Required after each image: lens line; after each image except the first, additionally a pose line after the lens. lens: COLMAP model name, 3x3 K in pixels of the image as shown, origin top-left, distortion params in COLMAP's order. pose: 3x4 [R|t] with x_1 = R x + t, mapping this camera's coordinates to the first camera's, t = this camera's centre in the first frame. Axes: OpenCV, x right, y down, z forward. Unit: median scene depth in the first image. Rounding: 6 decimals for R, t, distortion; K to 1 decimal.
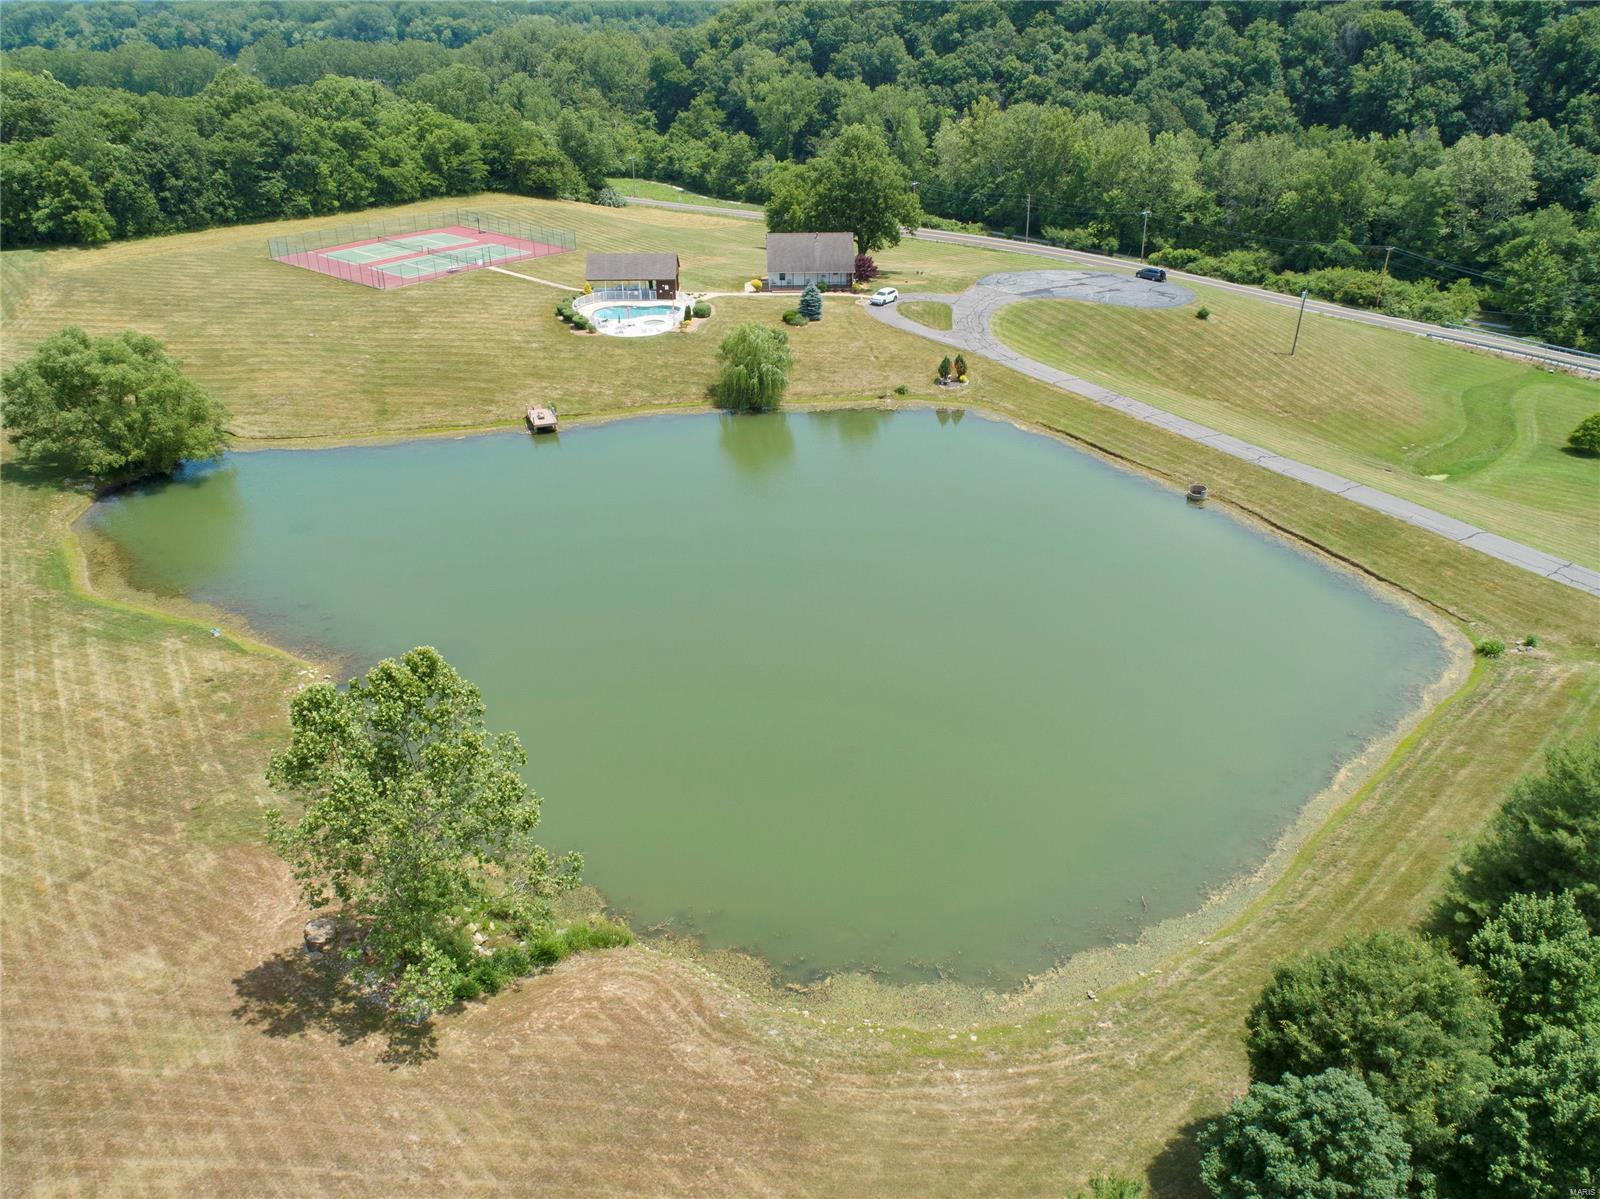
lens RADIAL K [[1249.5, 0, 801.4], [0, 1249.5, 599.7], [0, 0, 1]] dist [0.002216, 0.002951]
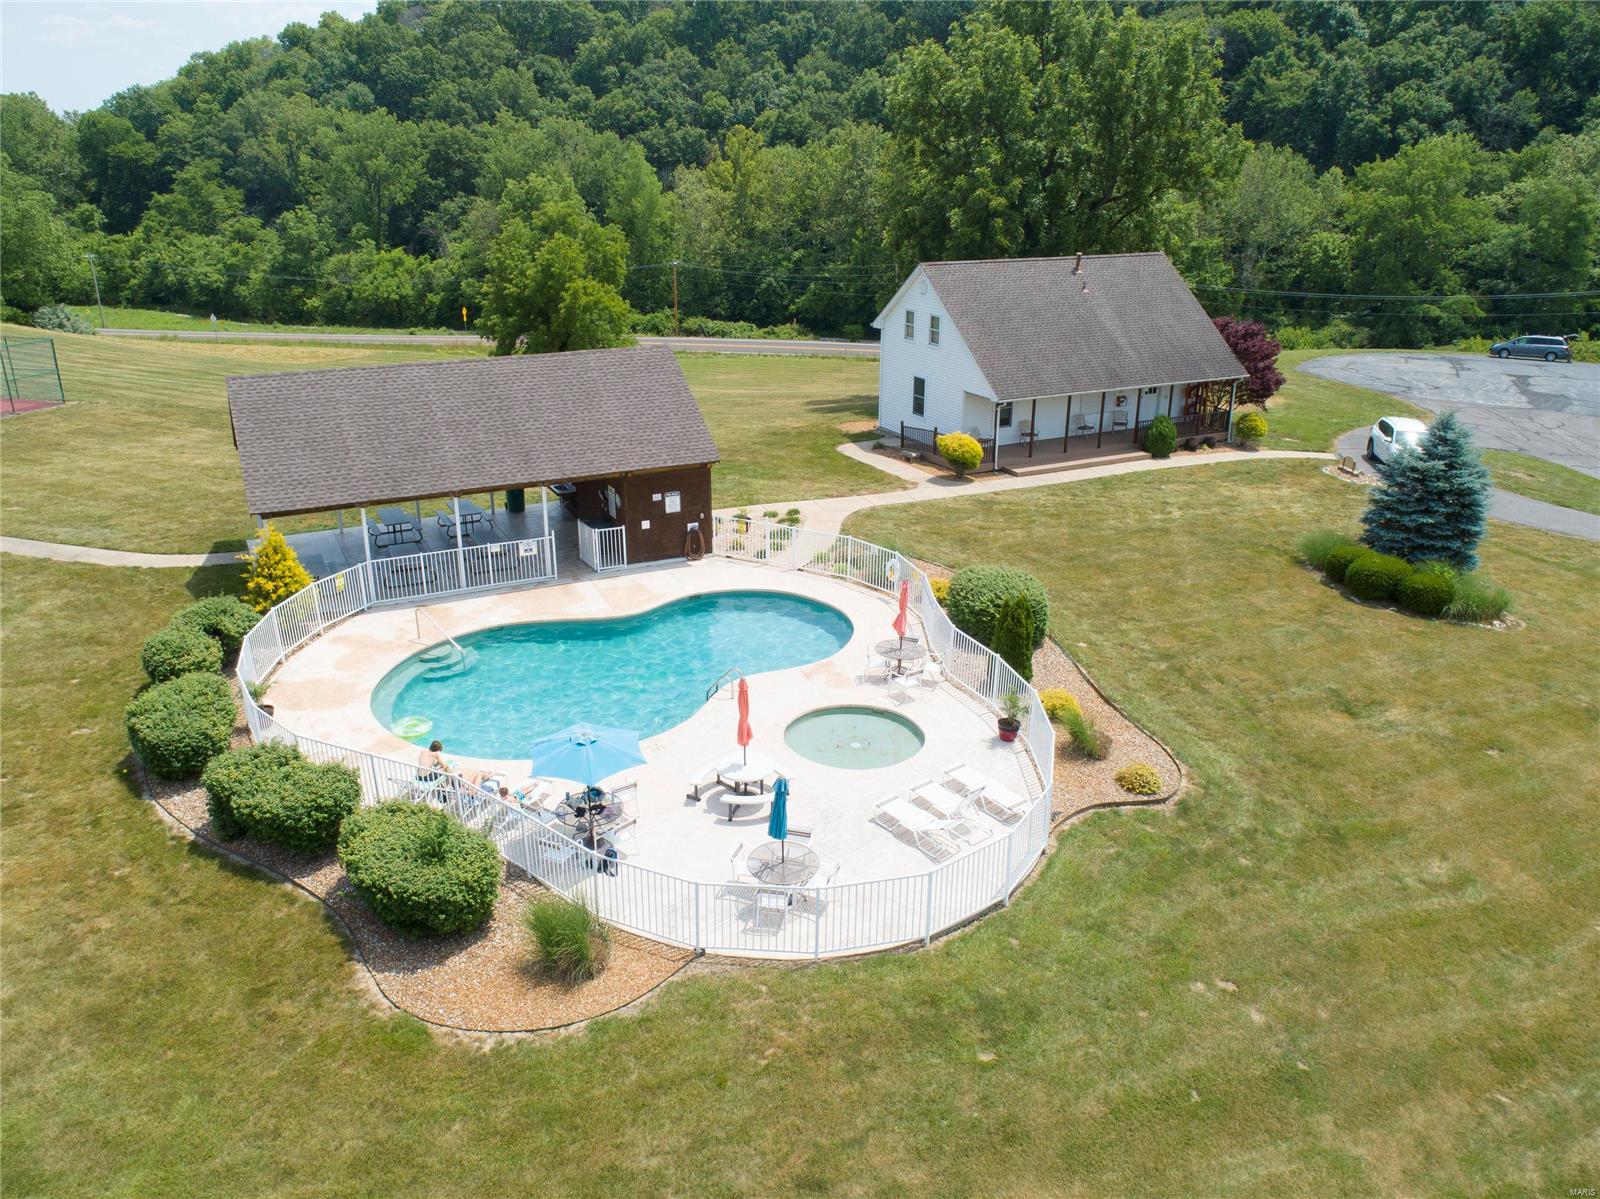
lens RADIAL K [[1249.5, 0, 798.4], [0, 1249.5, 597.8], [0, 0, 1]] dist [0.002216, 0.002951]
pose [[0.908423, -0.142845, 0.392890, -0.088243], [0.188692, 0.978736, -0.080441, -0.109276], [-0.373045, 0.147210, 0.916060, 0.410651]]
